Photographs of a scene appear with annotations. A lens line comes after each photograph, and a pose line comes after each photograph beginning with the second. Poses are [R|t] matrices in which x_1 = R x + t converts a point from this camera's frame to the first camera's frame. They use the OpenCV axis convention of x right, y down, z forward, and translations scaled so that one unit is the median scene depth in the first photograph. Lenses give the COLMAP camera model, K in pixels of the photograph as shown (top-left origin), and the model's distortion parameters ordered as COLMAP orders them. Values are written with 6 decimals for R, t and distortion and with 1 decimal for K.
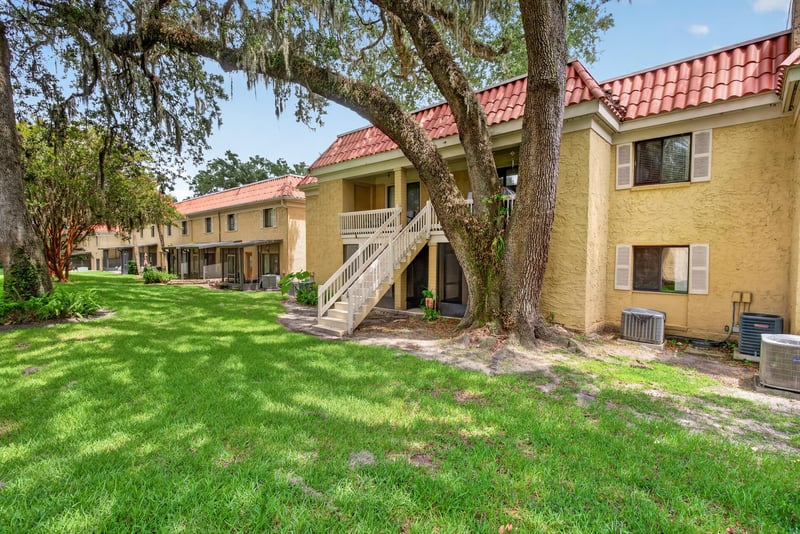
lens RADIAL K [[384.7, 0, 400.0], [0, 384.7, 267.0], [0, 0, 1]] dist [0.000551, -0.000252]
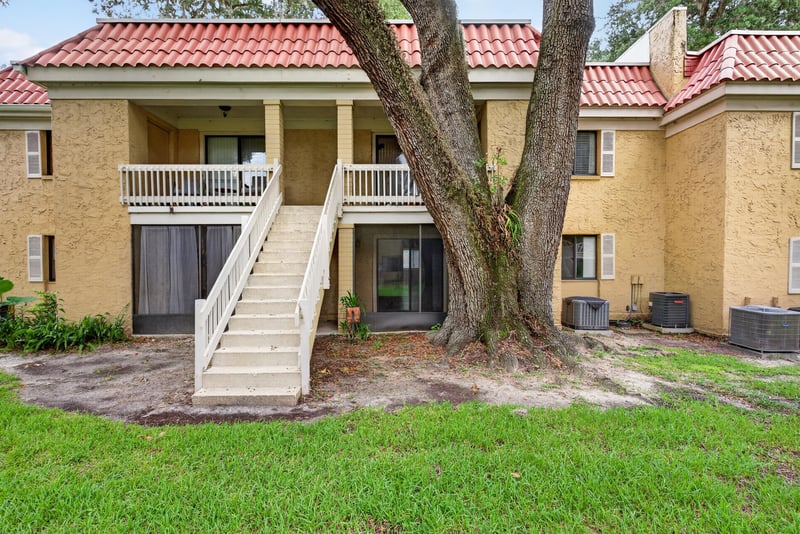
lens RADIAL K [[384.7, 0, 400.0], [0, 384.7, 267.0], [0, 0, 1]] dist [0.000551, -0.000252]
pose [[0.730331, -0.019279, 0.682821, -0.196593], [0.030482, 0.999526, -0.004381, 0.011088], [-0.682413, 0.024013, 0.730572, 0.296200]]
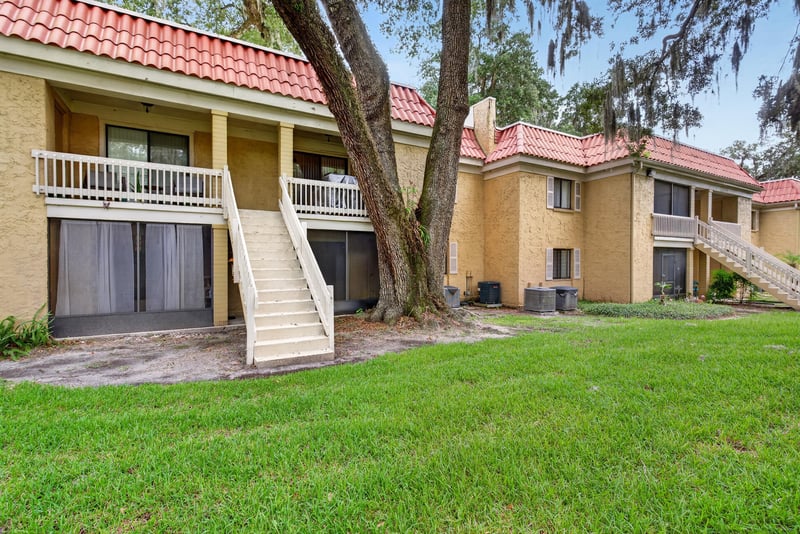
lens RADIAL K [[382.2, 0, 400.0], [0, 382.2, 269.3], [0, 0, 1]] dist [0.003660, 0.000177]
pose [[0.306409, -0.022402, 0.951636, -0.384394], [0.033364, 0.999362, 0.012783, 0.012287], [-0.951315, 0.027833, 0.306961, 0.356849]]
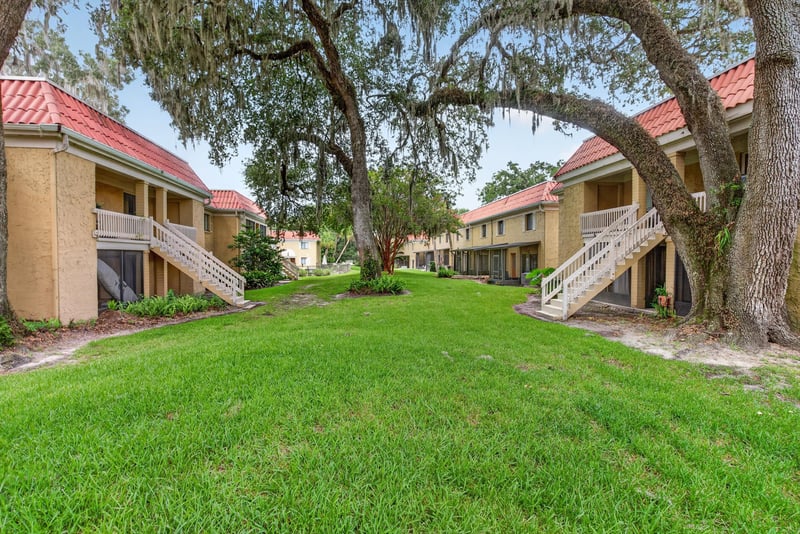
lens RADIAL K [[385.1, 0, 396.9], [0, 385.1, 265.4], [0, 0, 1]] dist [-0.000933, -0.000327]
pose [[0.752767, 0.010693, -0.658200, 0.133511], [-0.018420, 0.999819, -0.004823, 0.013334], [0.658029, 0.015755, 0.752828, -0.110269]]
